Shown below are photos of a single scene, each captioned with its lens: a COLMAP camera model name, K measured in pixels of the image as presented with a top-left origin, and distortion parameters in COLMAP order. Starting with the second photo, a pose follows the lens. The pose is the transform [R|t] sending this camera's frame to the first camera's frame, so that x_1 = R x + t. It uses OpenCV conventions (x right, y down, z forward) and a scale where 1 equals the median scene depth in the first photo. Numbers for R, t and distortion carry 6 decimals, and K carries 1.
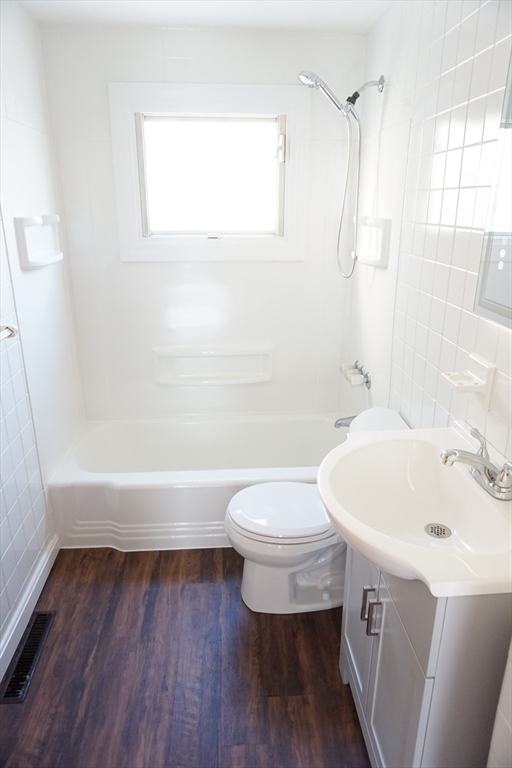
lens RADIAL K [[513.3, 0, 254.0], [0, 513.3, 383.9], [0, 0, 1]] dist [-0.055645, 0.038075]
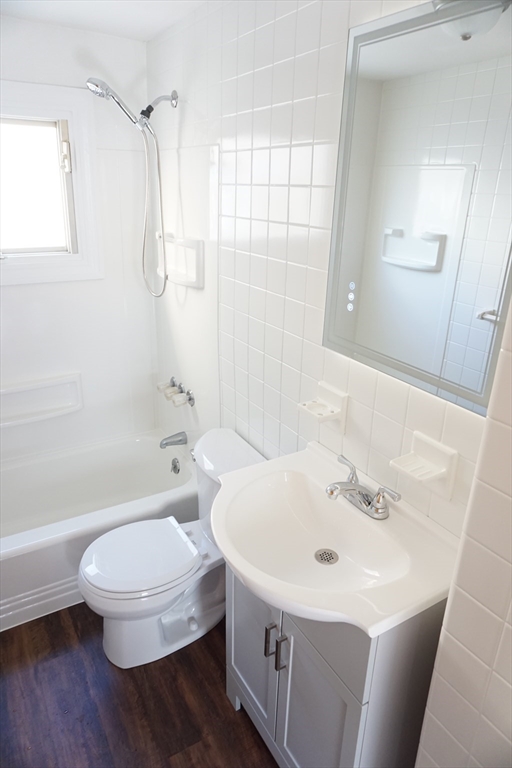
lens RADIAL K [[513.3, 0, 251.4], [0, 513.3, 381.5], [0, 0, 1]] dist [-0.055645, 0.038075]
pose [[0.890631, -0.142564, 0.431801, -0.112577], [0.128518, 0.989785, 0.061708, -0.096951], [-0.436188, 0.000535, 0.899856, 0.059776]]
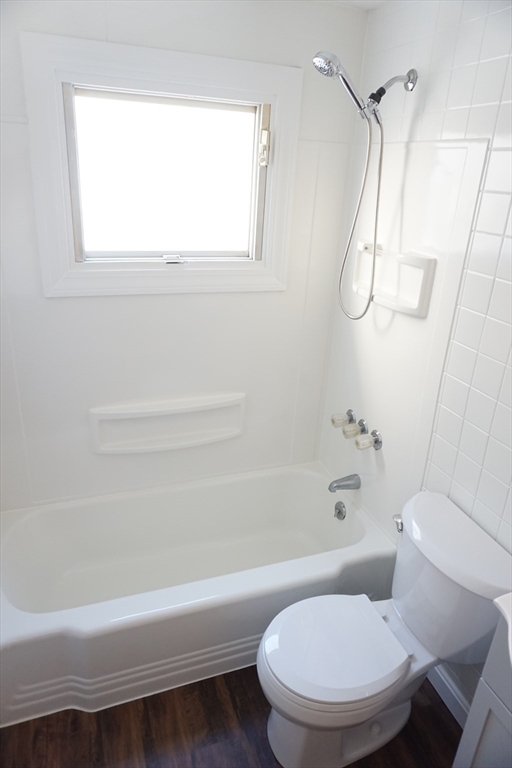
lens RADIAL K [[513.3, 0, 254.3], [0, 513.3, 379.9], [0, 0, 1]] dist [-0.055645, 0.038075]
pose [[0.958877, -0.061166, 0.277153, -0.223998], [0.046226, 0.997120, 0.060129, -0.188866], [-0.280033, -0.044844, 0.958943, 0.296895]]
